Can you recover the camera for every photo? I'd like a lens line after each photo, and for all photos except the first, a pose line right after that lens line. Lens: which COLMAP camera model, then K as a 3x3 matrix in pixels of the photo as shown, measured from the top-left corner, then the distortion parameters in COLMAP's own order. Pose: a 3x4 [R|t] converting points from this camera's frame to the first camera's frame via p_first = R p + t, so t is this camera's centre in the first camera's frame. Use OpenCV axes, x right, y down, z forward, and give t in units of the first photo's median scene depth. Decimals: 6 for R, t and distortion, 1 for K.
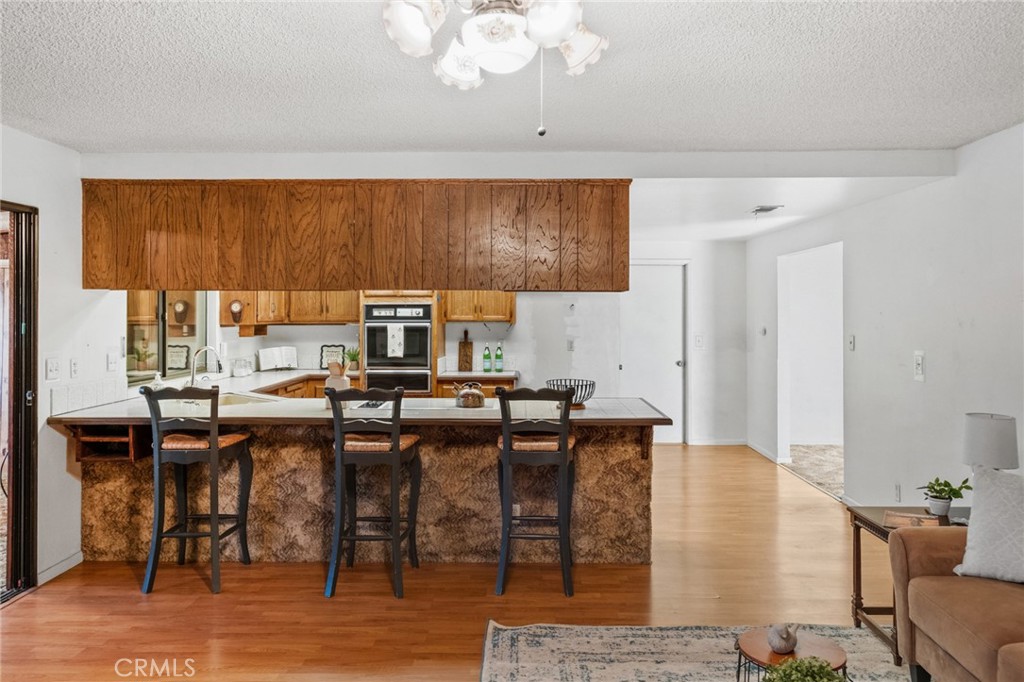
lens RADIAL K [[780.9, 0, 516.1], [0, 780.9, 307.1], [0, 0, 1]] dist [-0.001112, -0.000859]
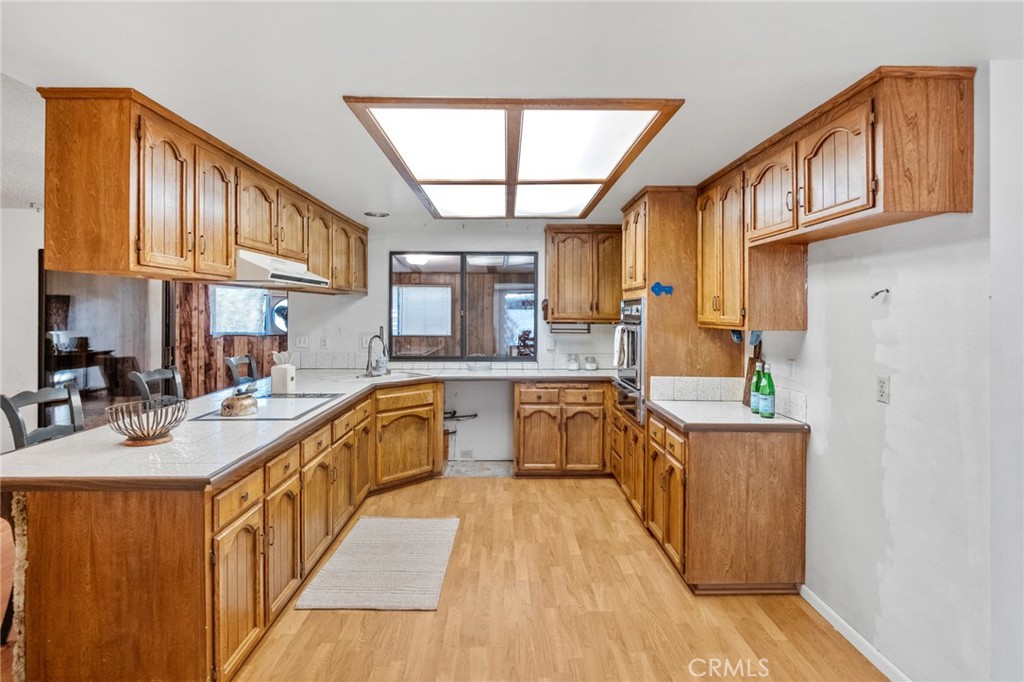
lens RADIAL K [[536.4, 0, 502.6], [0, 536.4, 311.9], [0, 0, 1]] dist [-0.007580, -0.000355]
pose [[0.025323, -0.002060, -0.999677, 0.372659], [0.001278, 0.999997, -0.002028, 0.009487], [0.999678, -0.001226, 0.025326, 0.860457]]
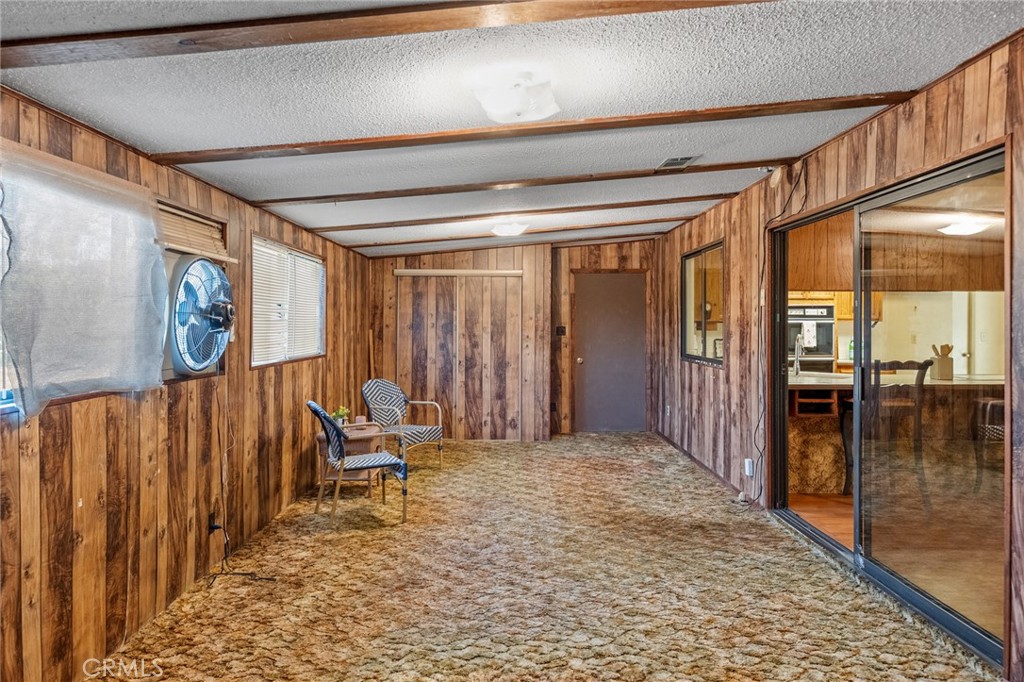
lens RADIAL K [[696.4, 0, 512.6], [0, 696.4, 333.6], [0, 0, 1]] dist [0.008556, 0.001426]
pose [[0.999513, -0.000150, 0.031198, -0.660354], [-0.000548, 0.999750, 0.022365, 0.016609], [-0.031194, -0.022372, 0.999263, -0.110202]]
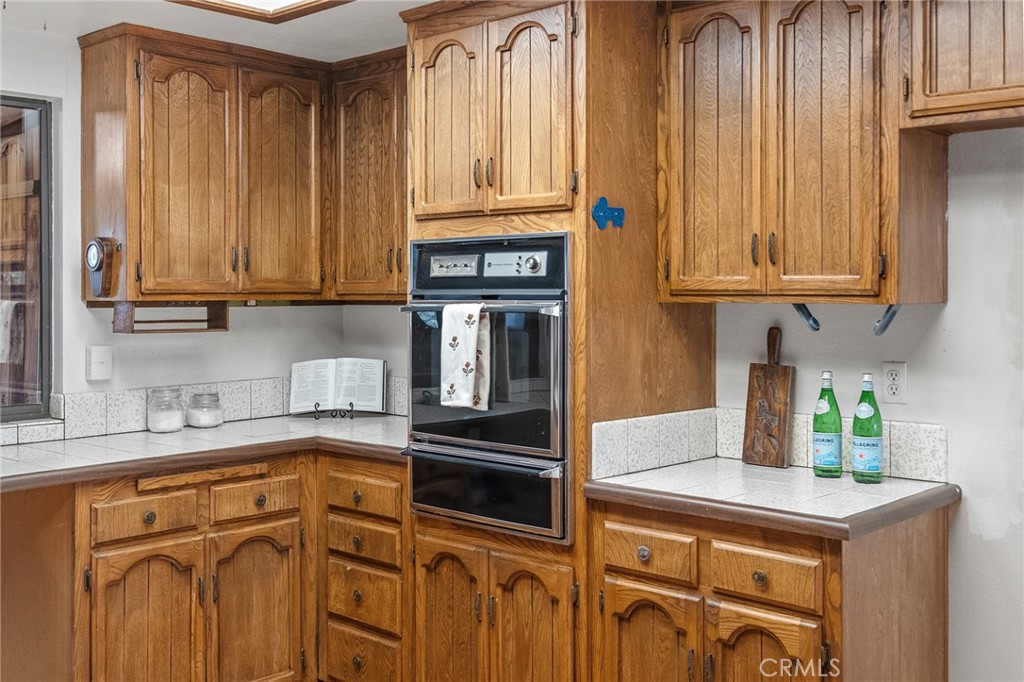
lens RADIAL K [[1083.3, 0, 518.1], [0, 1083.3, 289.0], [0, 0, 1]] dist [-0.003188, 0.000000]
pose [[0.751191, -0.003434, -0.660076, 0.142301], [0.006750, 0.999974, 0.002480, 0.015207], [0.660050, -0.006318, 0.751195, 0.685190]]
